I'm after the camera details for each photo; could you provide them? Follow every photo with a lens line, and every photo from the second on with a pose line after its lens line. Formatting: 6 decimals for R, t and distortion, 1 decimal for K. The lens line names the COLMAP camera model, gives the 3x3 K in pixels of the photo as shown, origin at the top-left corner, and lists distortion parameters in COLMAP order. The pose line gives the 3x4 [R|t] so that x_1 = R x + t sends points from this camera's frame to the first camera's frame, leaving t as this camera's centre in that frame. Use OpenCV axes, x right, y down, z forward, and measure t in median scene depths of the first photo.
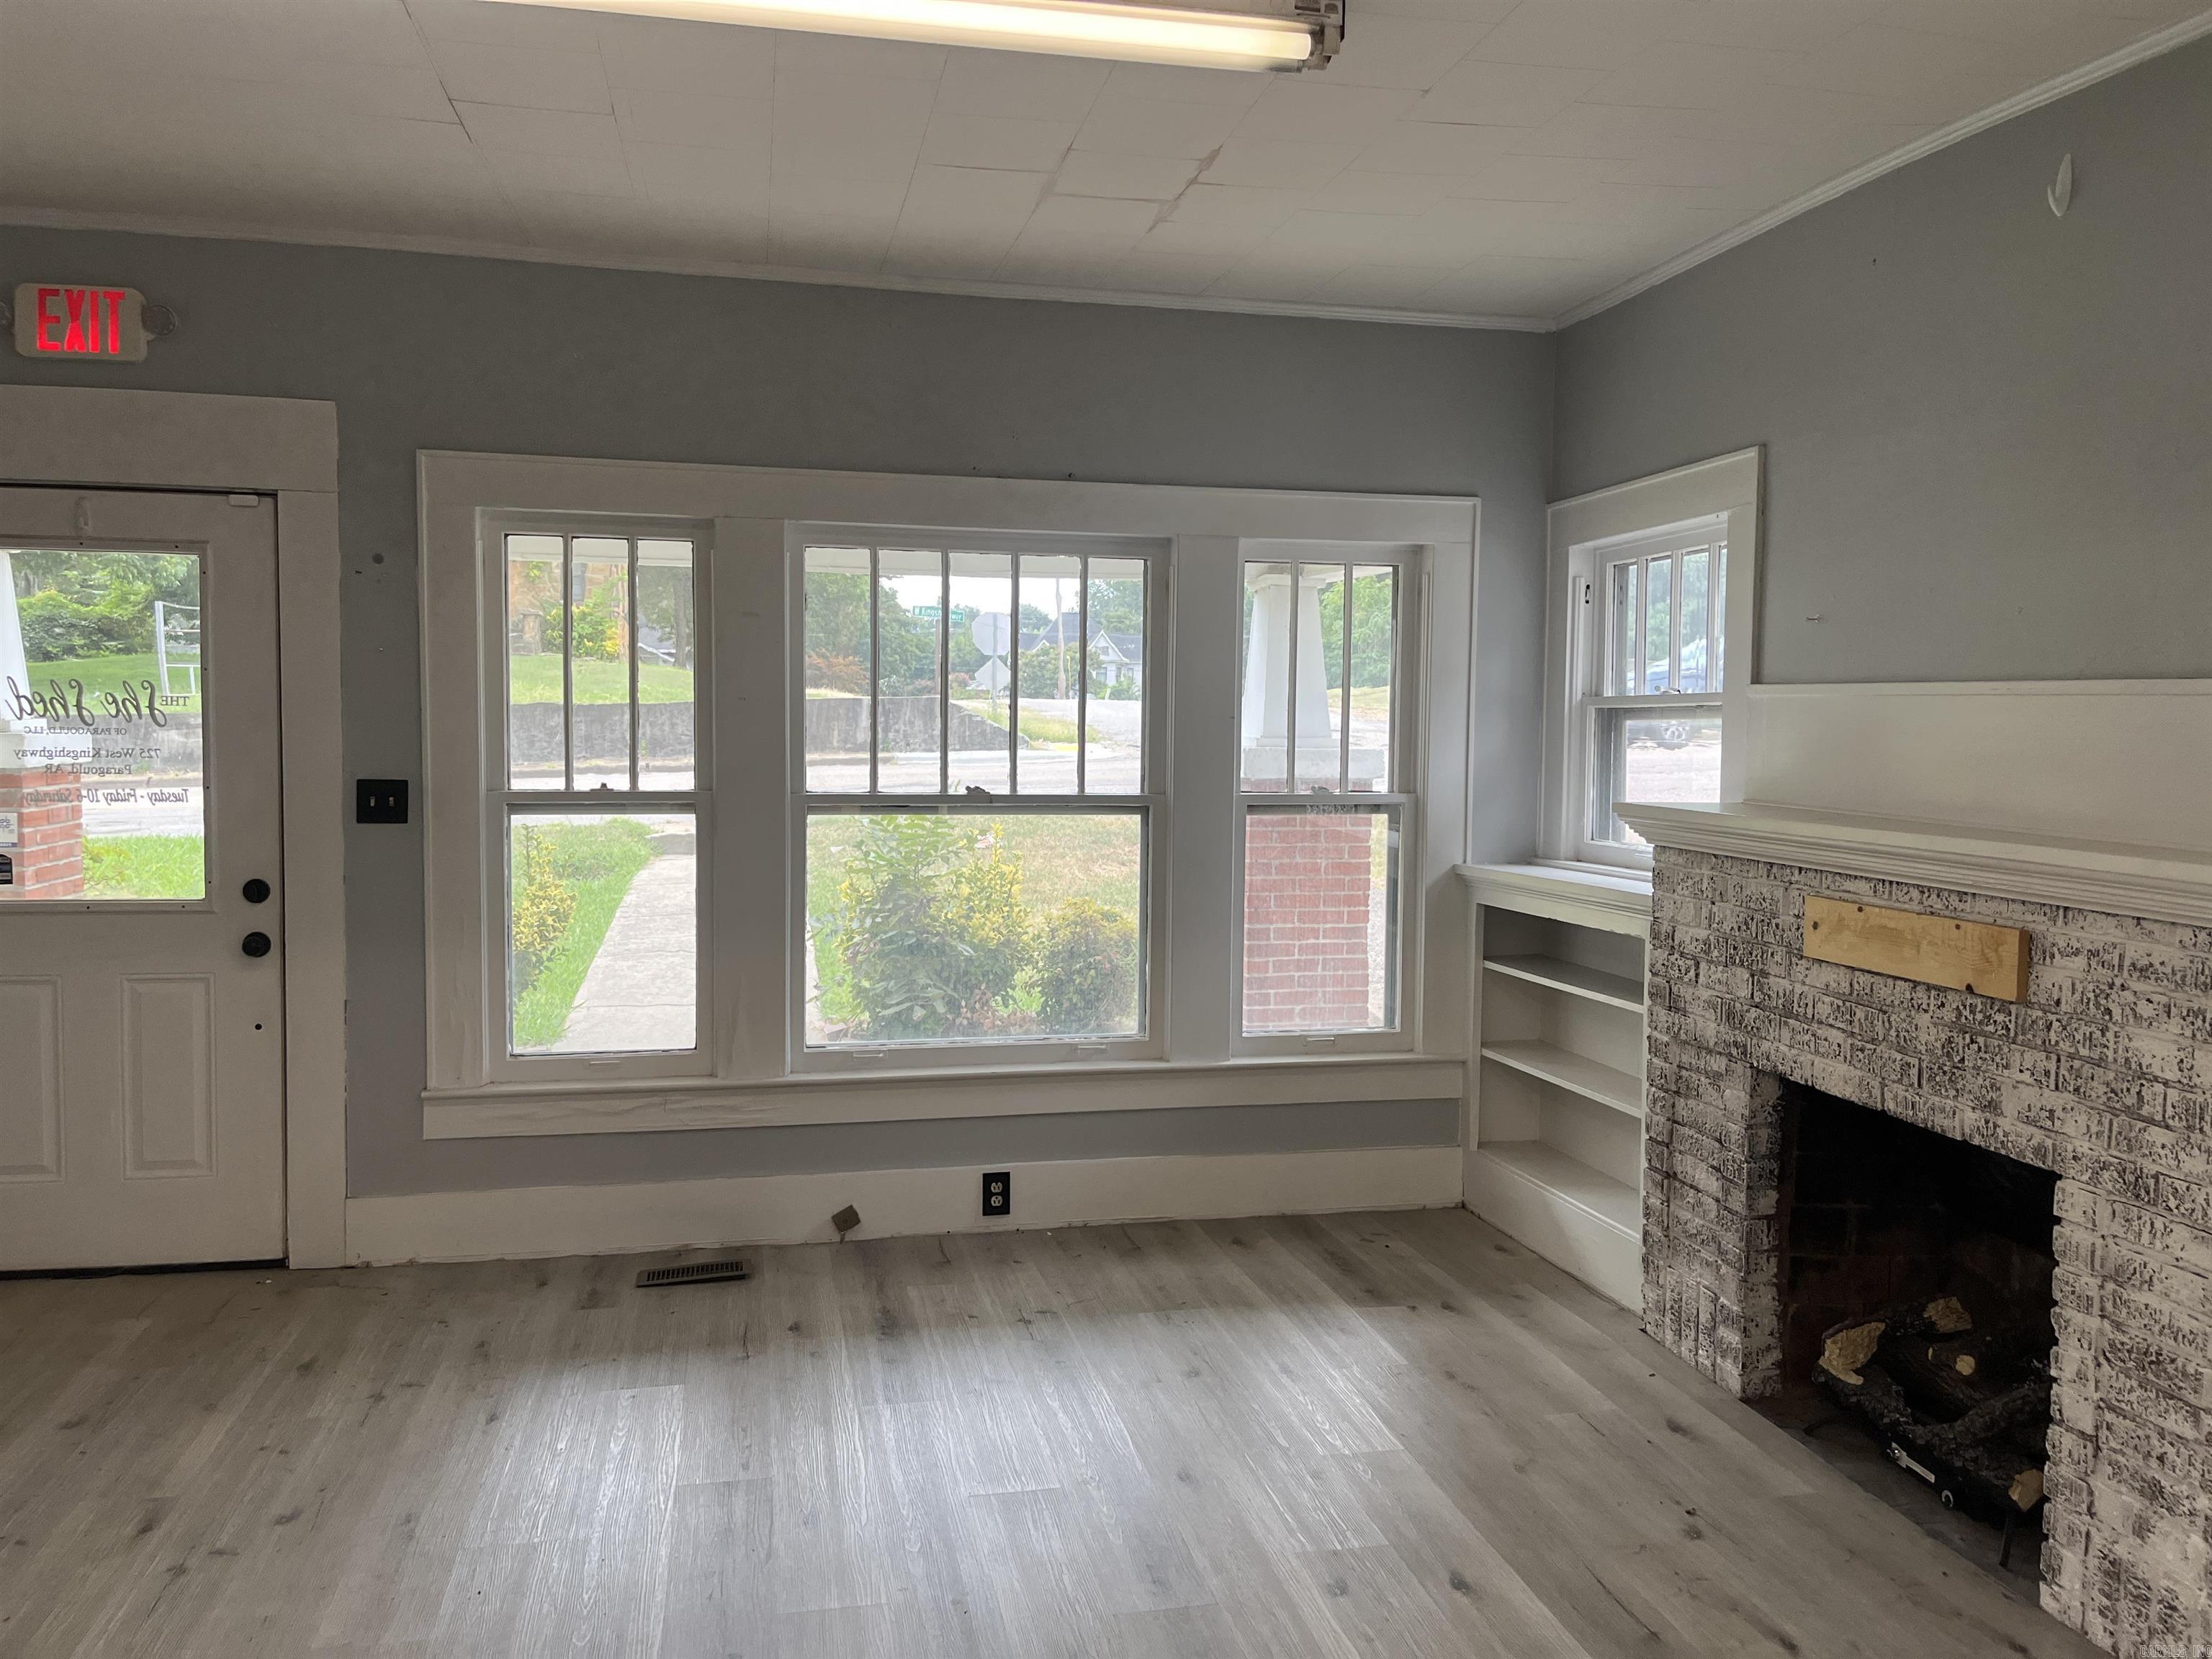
lens RADIAL K [[1678.6, 0, 1101.2], [0, 1678.6, 825.3], [0, 0, 1]] dist [0.068197, -0.093739]
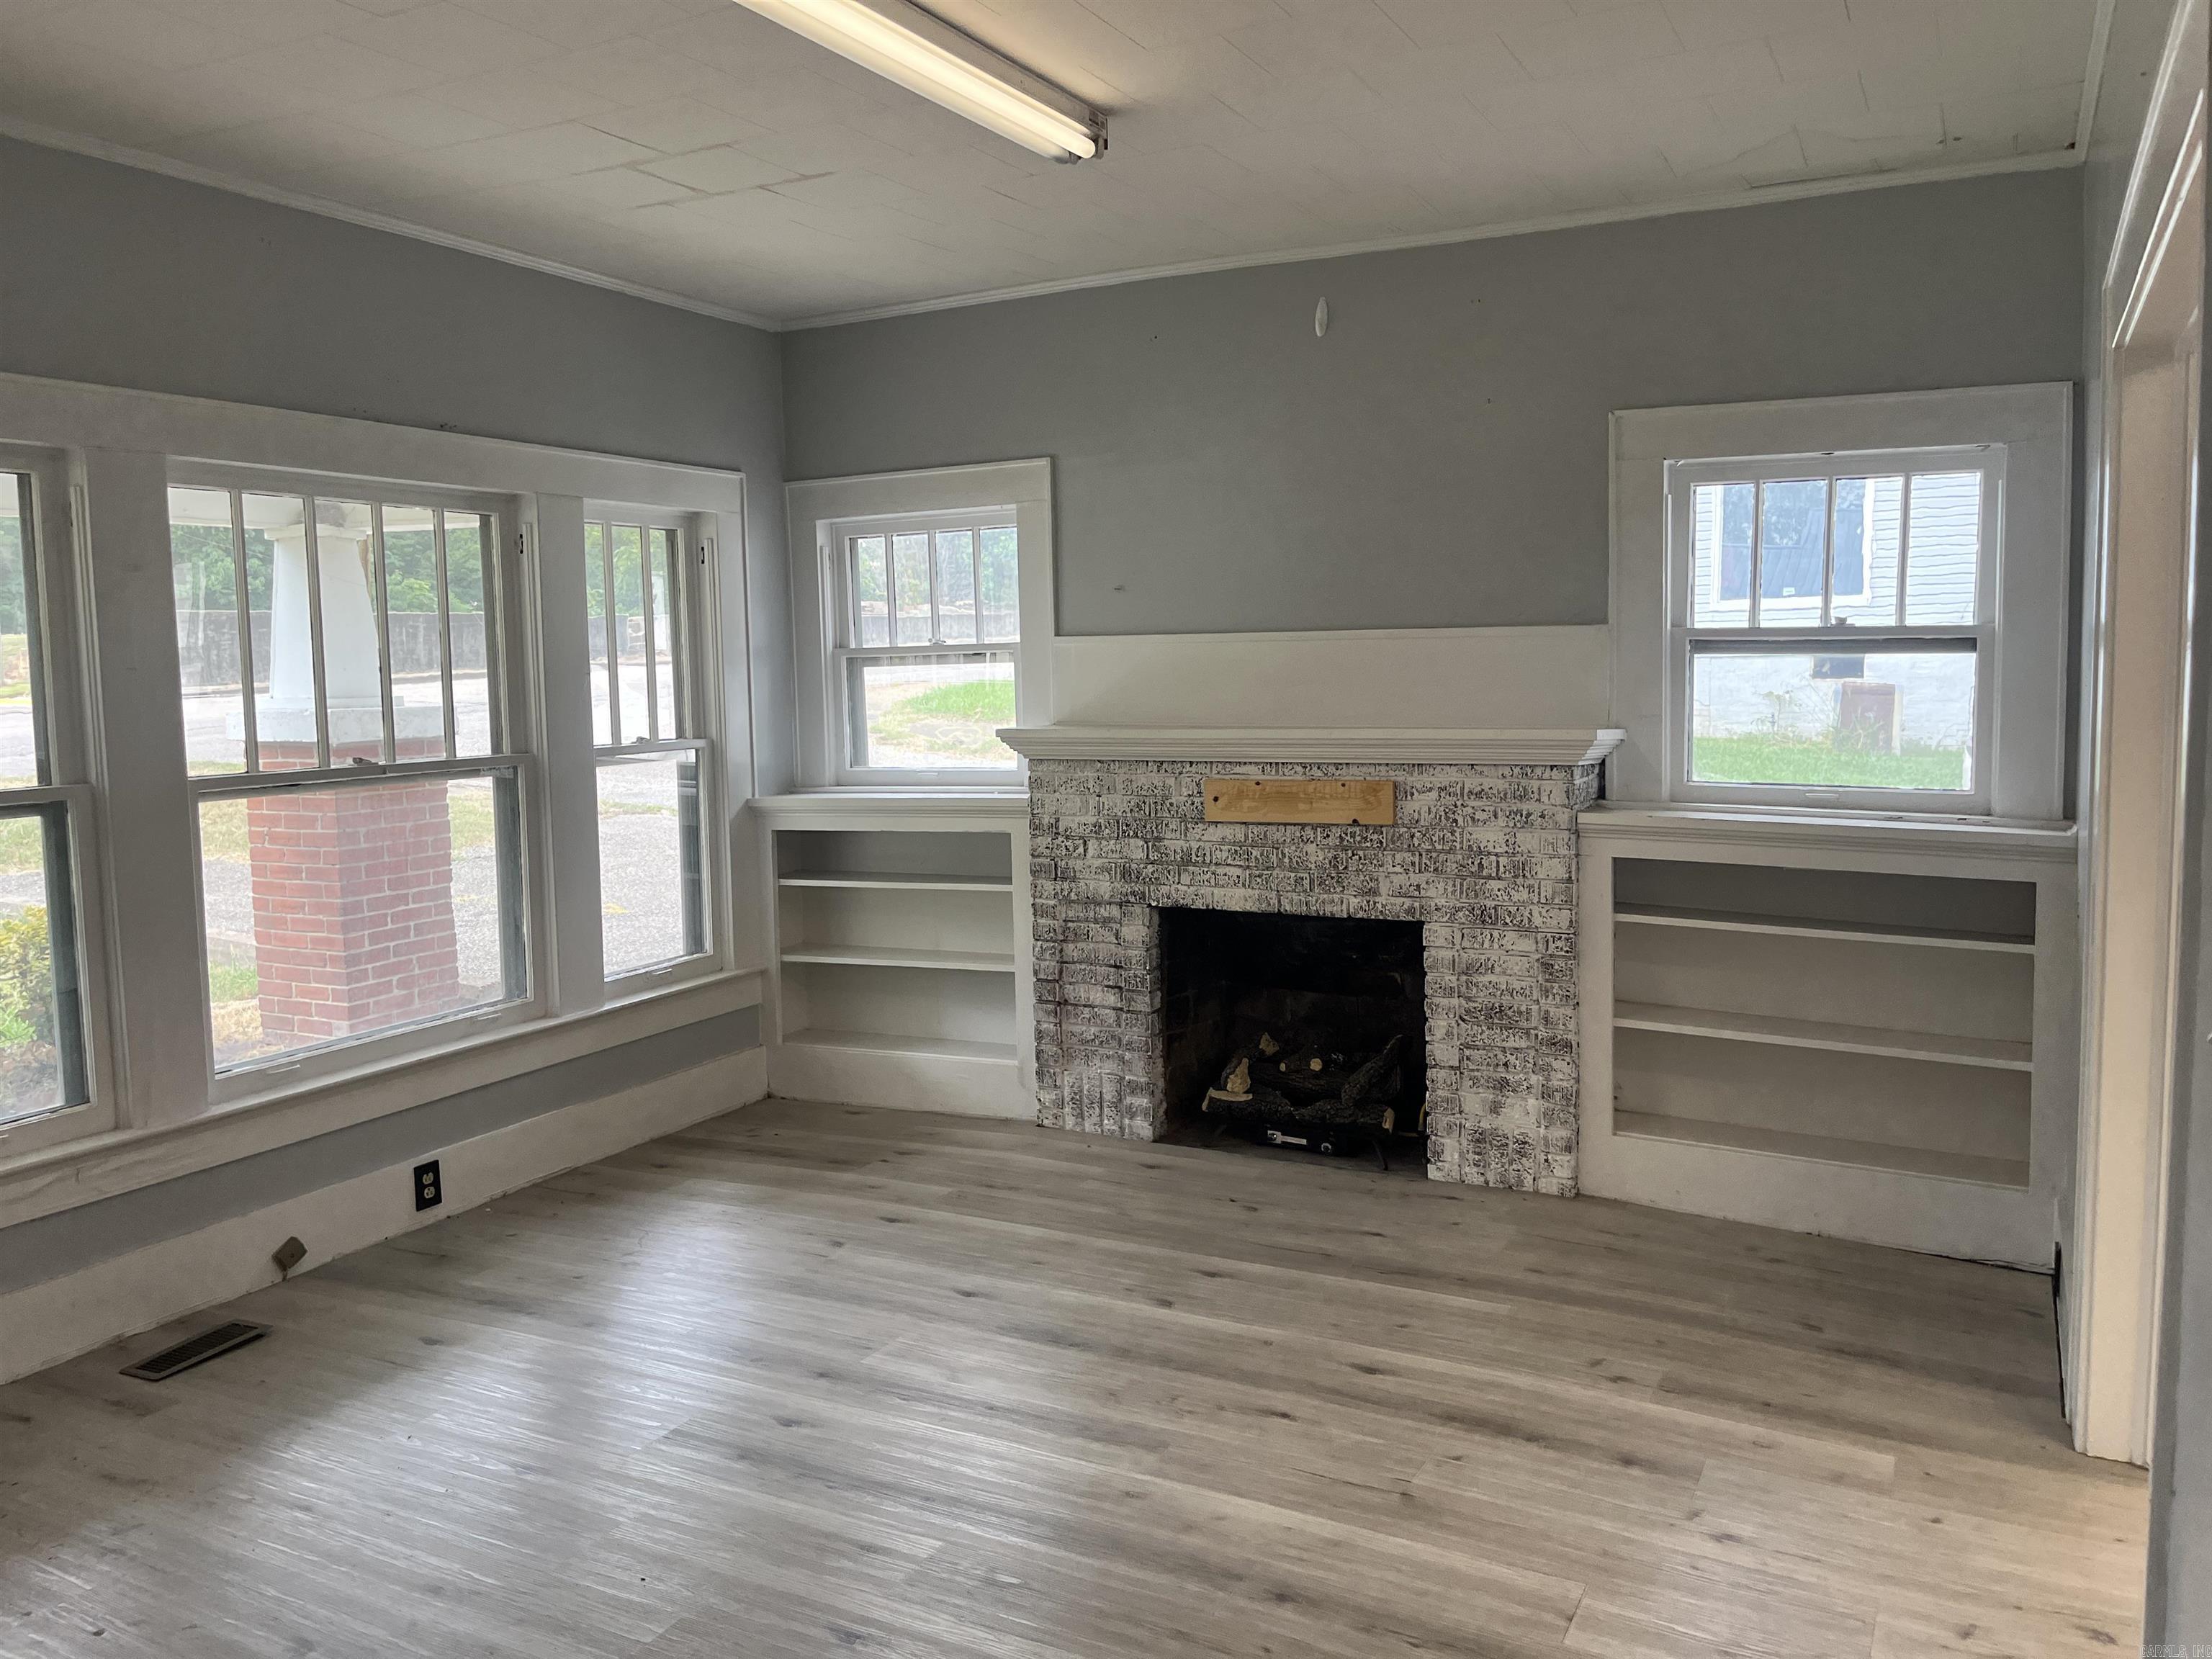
lens RADIAL K [[1678.6, 0, 1116.6], [0, 1678.6, 825.9], [0, 0, 1]] dist [0.068197, -0.093739]
pose [[0.636603, -0.101143, 0.764531, -0.658859], [0.078347, 0.994715, 0.066358, -0.018527], [-0.767202, 0.017655, 0.641163, 0.113257]]
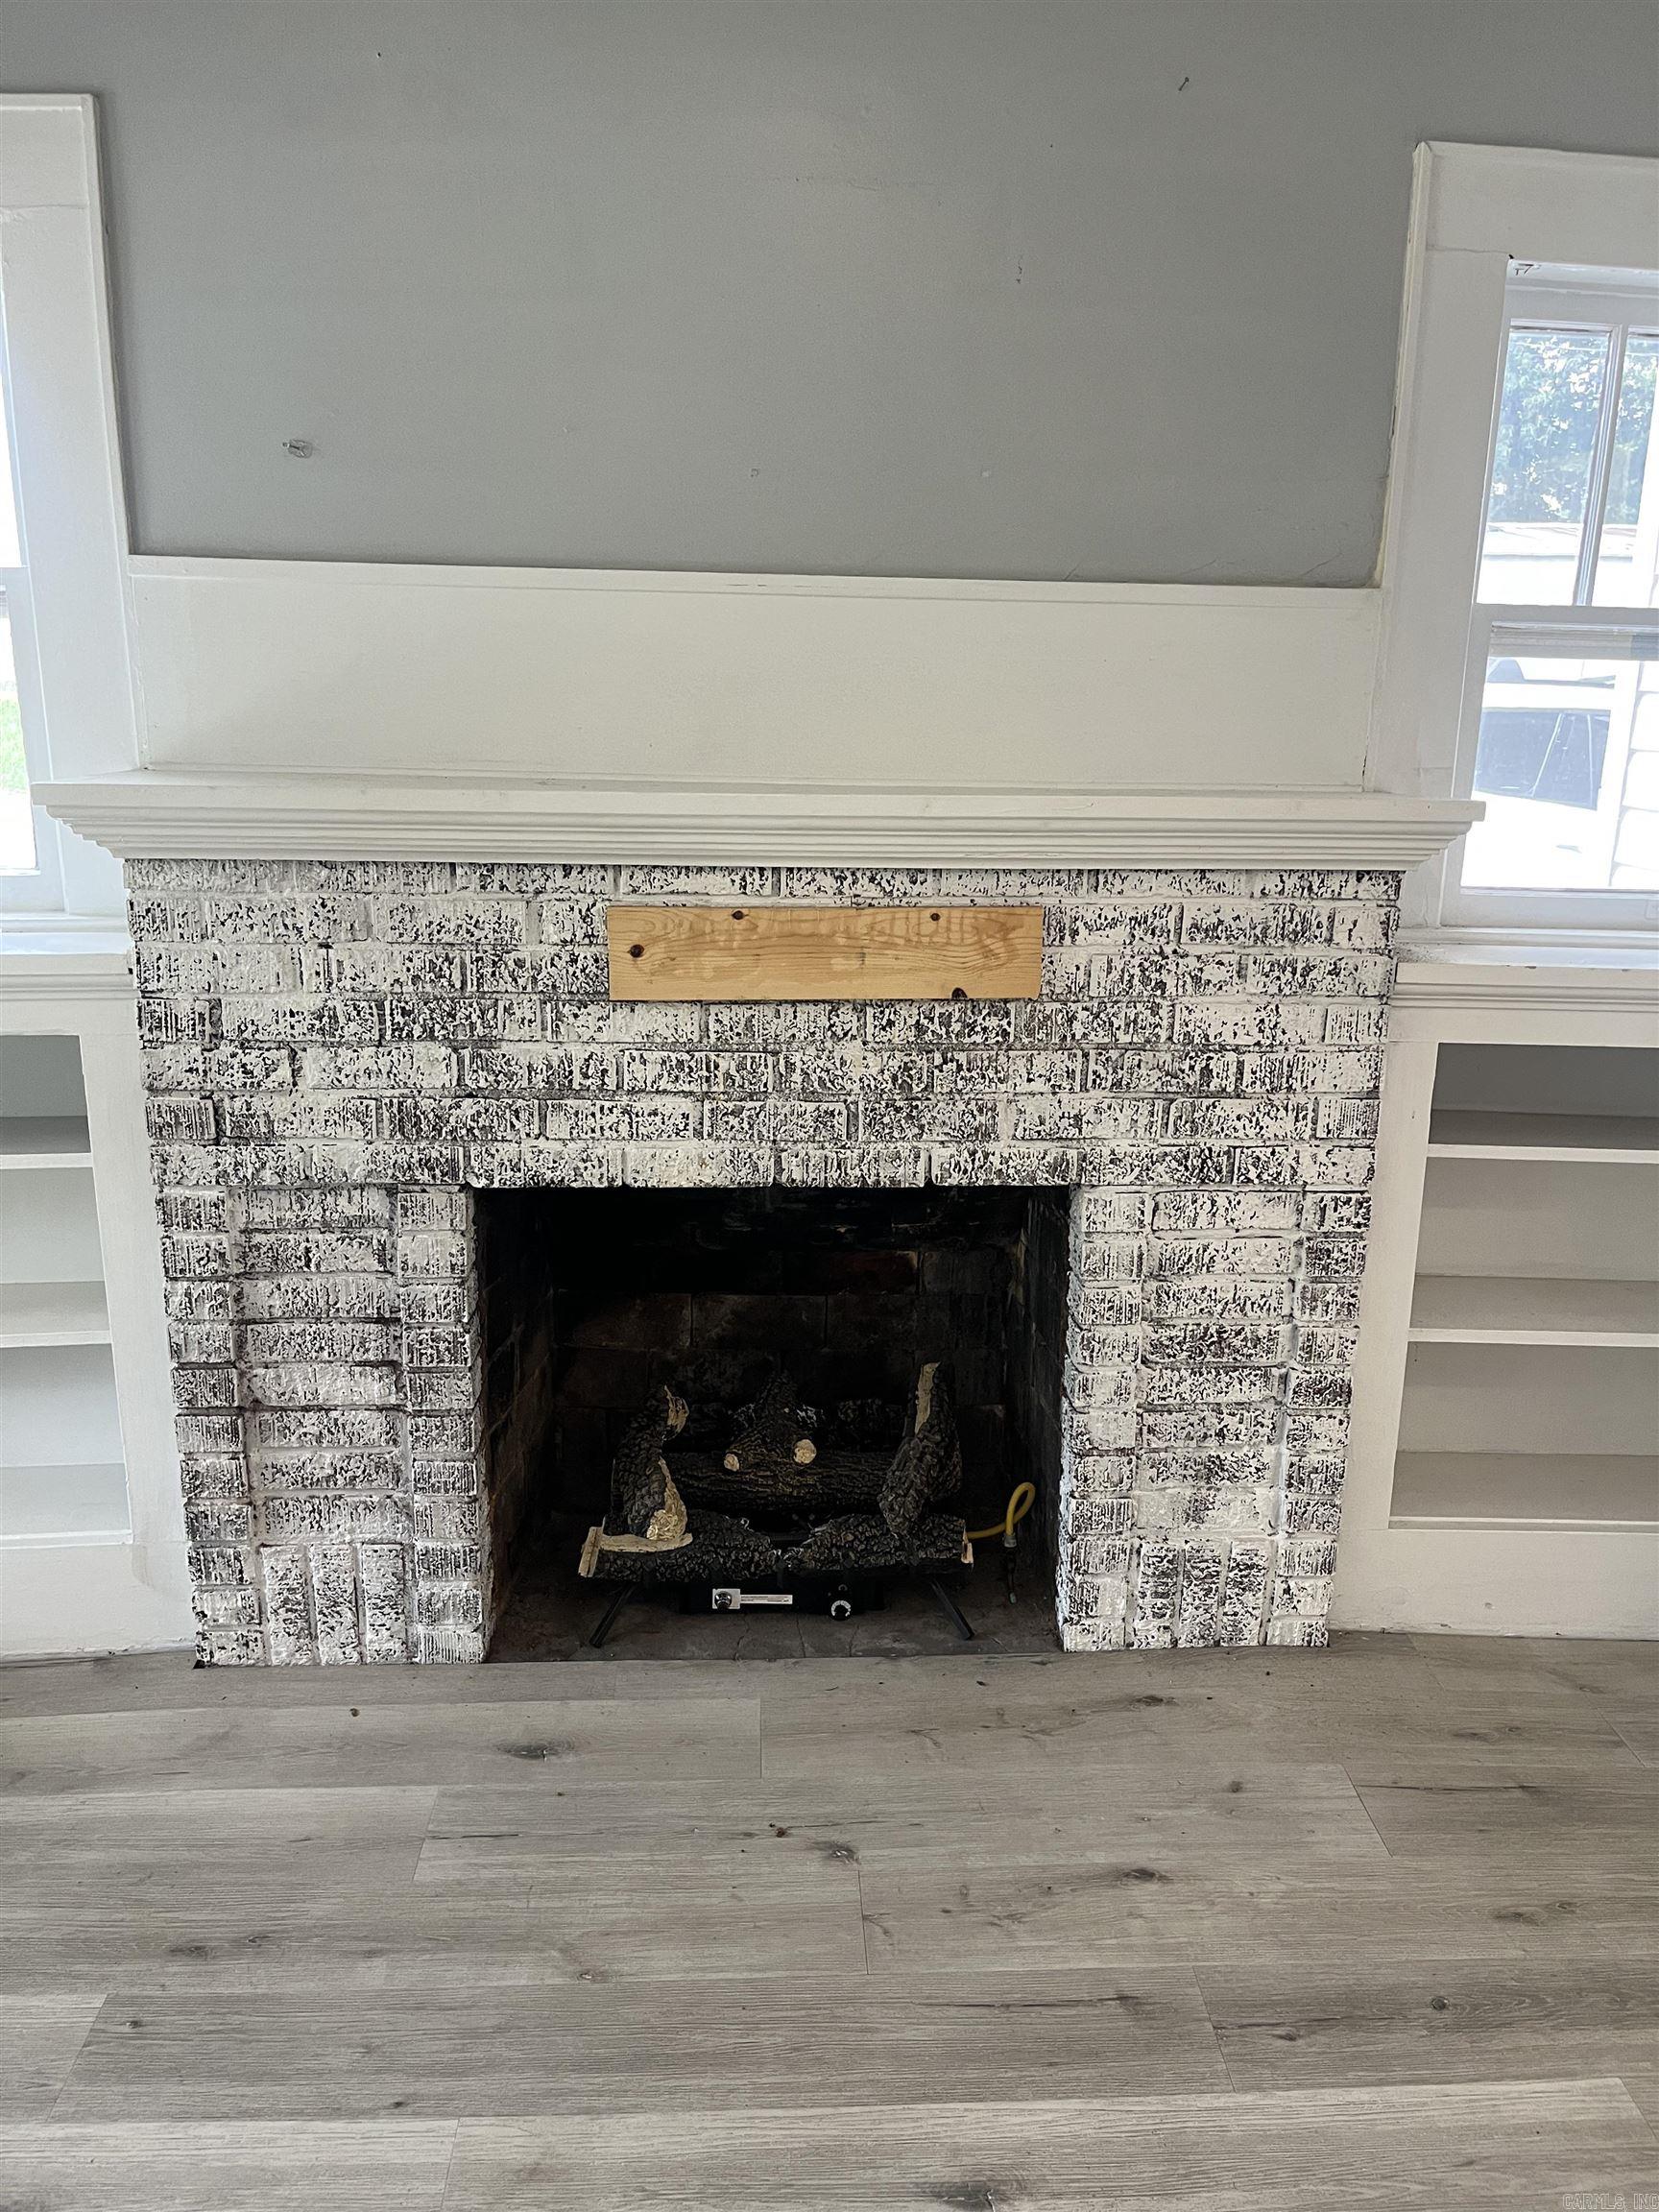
lens RADIAL K [[1678.6, 0, 851.6], [0, 1678.6, 1122.3], [0, 0, 1]] dist [0.068197, -0.093739]
pose [[0.154962, -0.264393, 0.951884, -0.180994], [0.053221, 0.964358, 0.259194, -0.036568], [-0.986486, 0.010495, 0.163510, 0.708840]]
